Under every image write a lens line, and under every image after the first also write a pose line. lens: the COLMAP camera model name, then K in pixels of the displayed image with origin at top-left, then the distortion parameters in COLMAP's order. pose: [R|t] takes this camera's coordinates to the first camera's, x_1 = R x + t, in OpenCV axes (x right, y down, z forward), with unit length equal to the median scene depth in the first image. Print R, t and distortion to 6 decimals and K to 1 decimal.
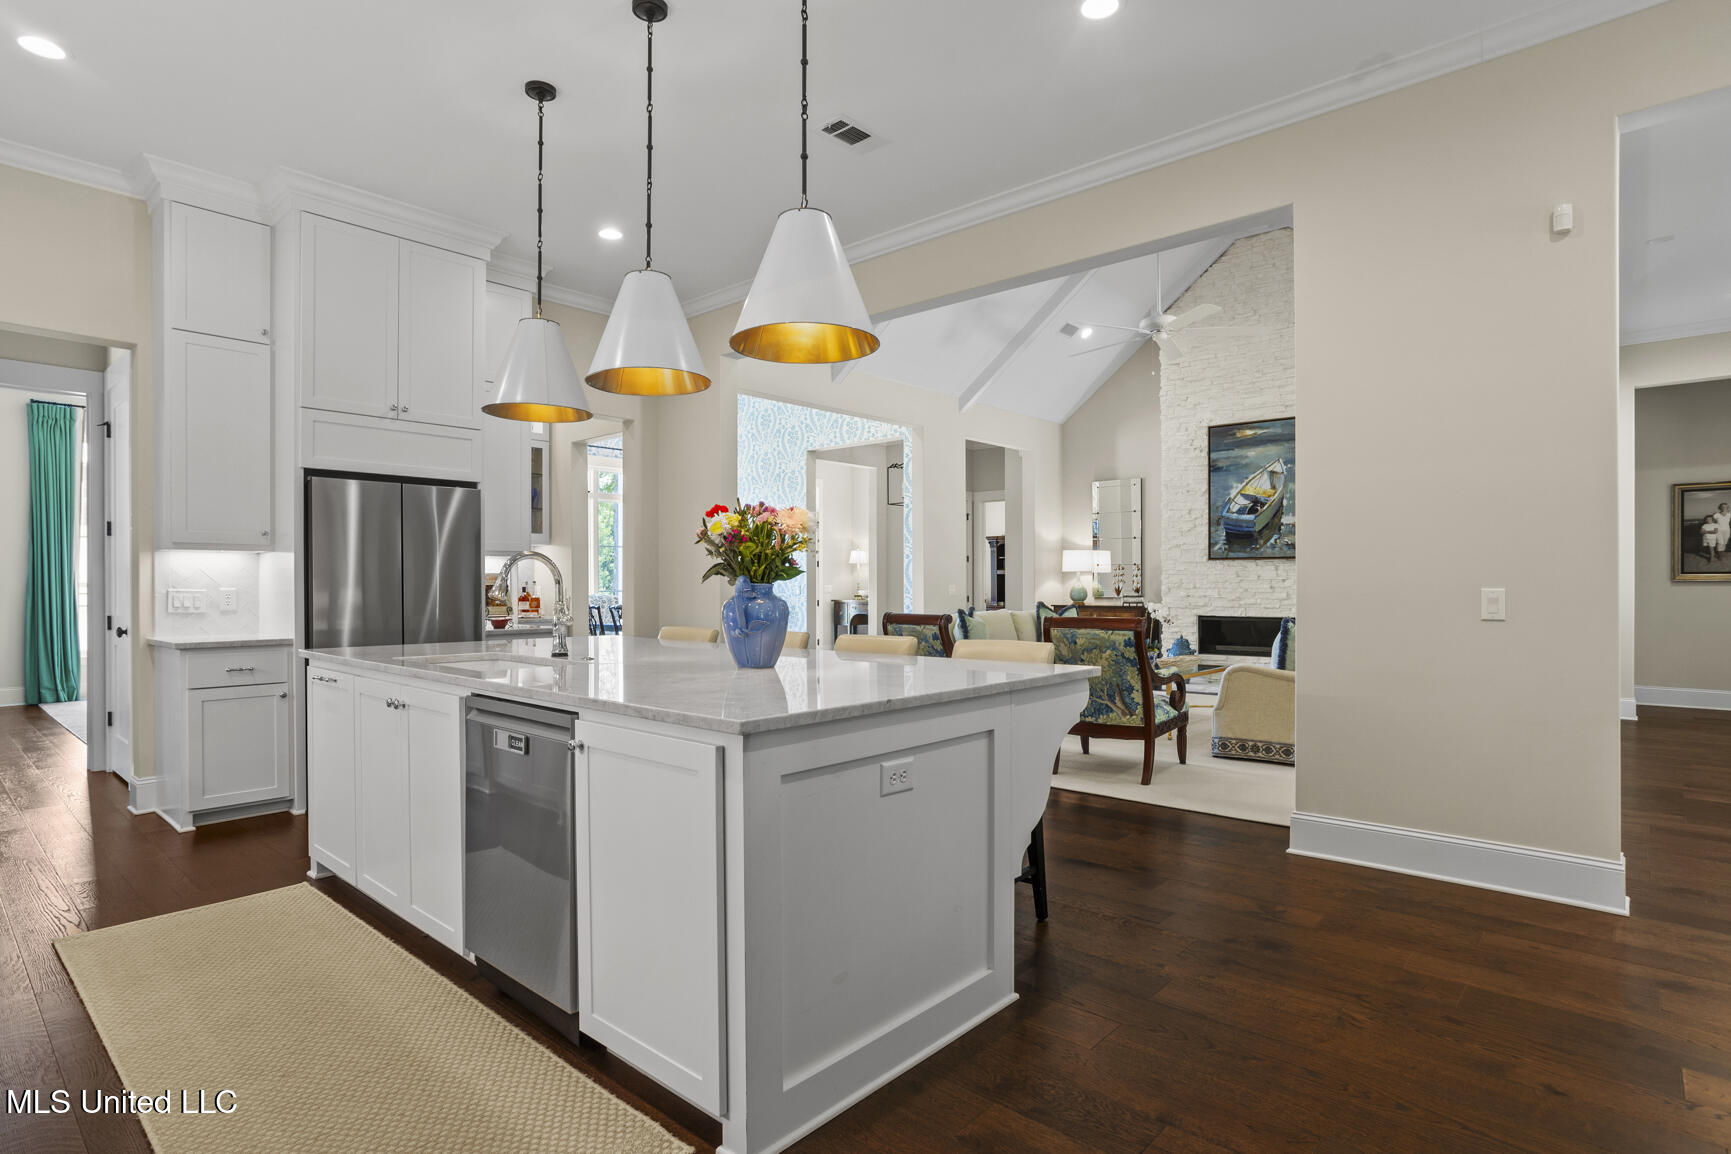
lens RADIAL K [[886.3, 0, 863.4], [0, 886.3, 582.2], [0, 0, 1]] dist [-0.004190, -0.000440]
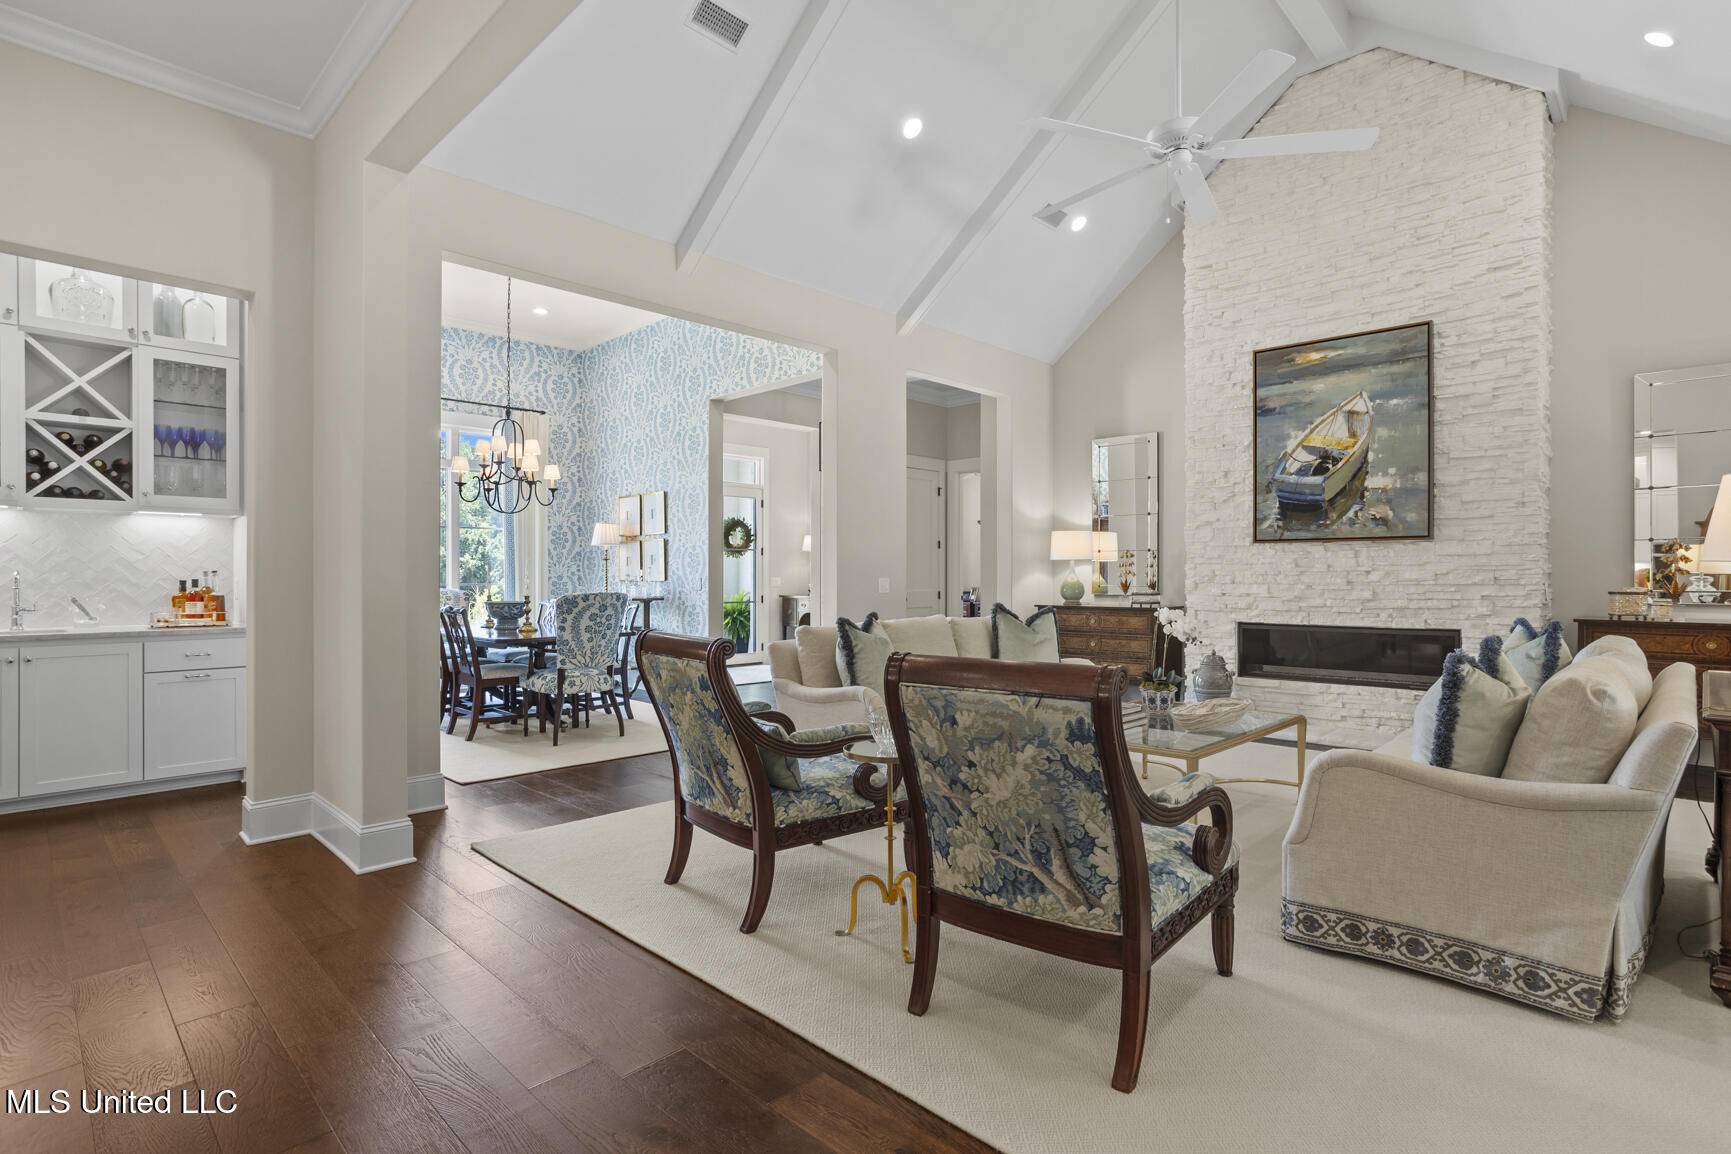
lens RADIAL K [[837.3, 0, 867.6], [0, 837.3, 576.3], [0, 0, 1]] dist [0.001764, 0.001208]
pose [[0.999021, 0.002189, -0.044182, 0.117191], [-0.002126, 0.999997, 0.001469, 0.000884], [0.044185, -0.001374, 0.999022, 0.332549]]
